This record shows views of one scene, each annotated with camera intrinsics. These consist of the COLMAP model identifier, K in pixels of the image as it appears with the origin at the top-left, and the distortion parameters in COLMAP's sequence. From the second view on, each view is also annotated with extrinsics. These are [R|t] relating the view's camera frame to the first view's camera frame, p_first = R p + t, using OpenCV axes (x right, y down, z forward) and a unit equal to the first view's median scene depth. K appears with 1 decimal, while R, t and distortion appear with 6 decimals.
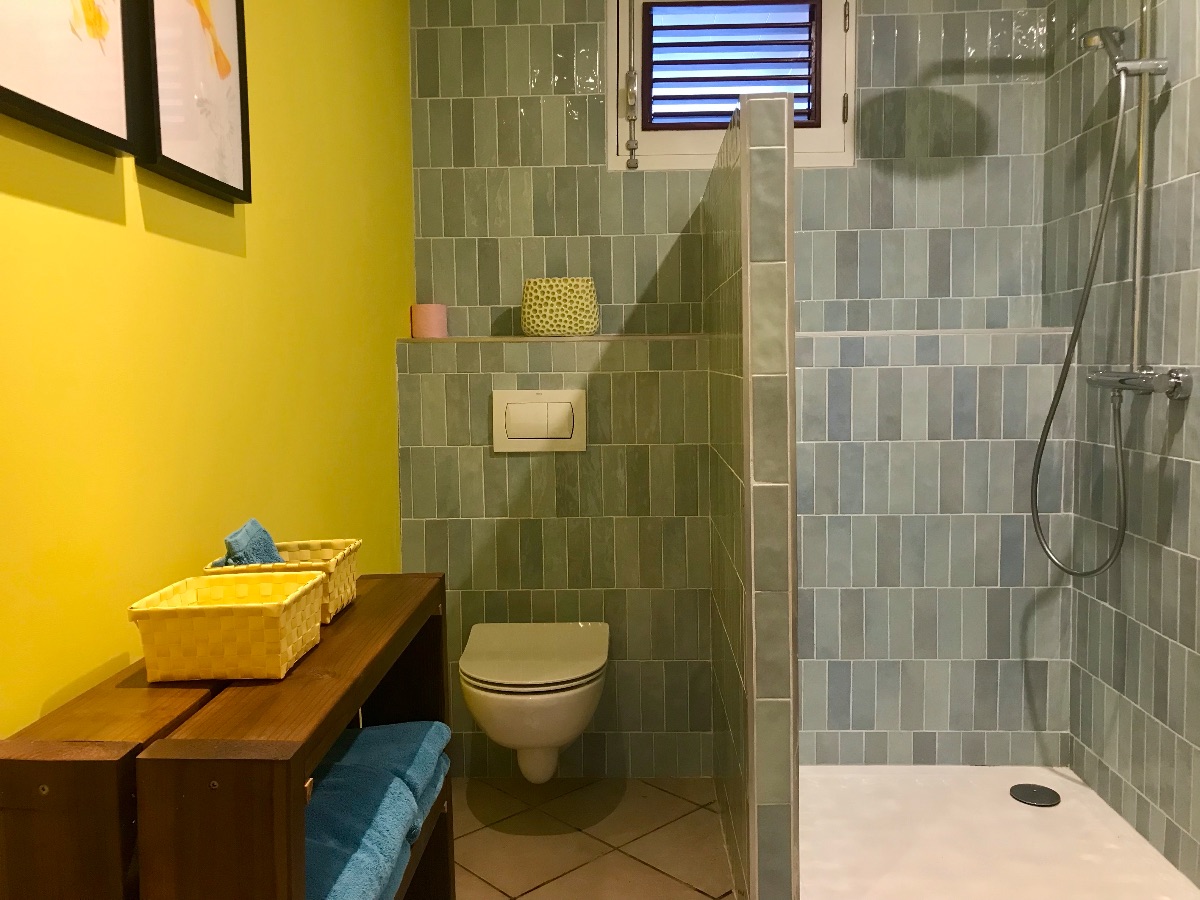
lens RADIAL K [[990.8, 0, 598.8], [0, 990.8, 450.1], [0, 0, 1]] dist [0.036863, -0.044617]
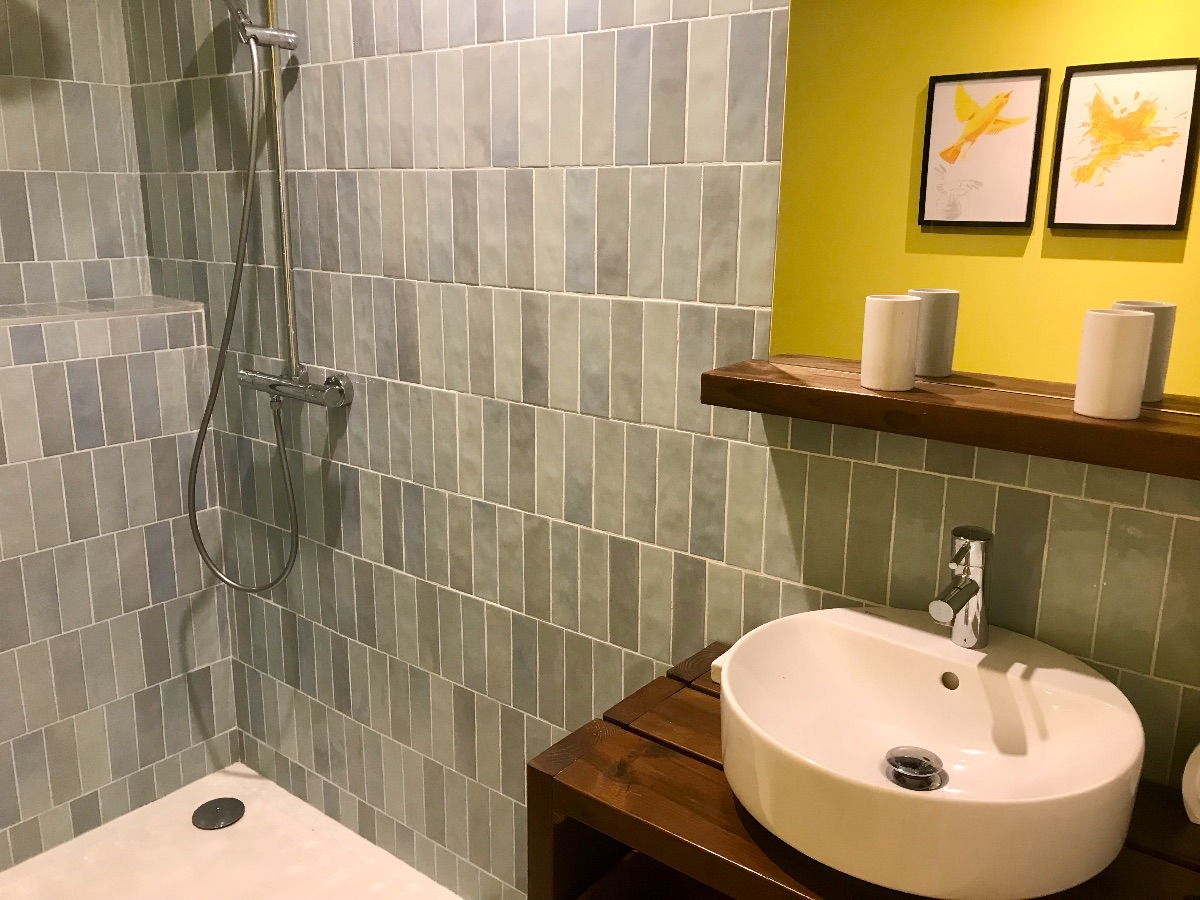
lens RADIAL K [[990.8, 0, 605.6], [0, 990.8, 442.6], [0, 0, 1]] dist [0.036863, -0.044617]
pose [[0.594861, -0.164764, 0.786761, -0.023967], [0.046149, 0.984153, 0.171209, -0.136086], [-0.802503, -0.065537, 0.593038, 0.177063]]
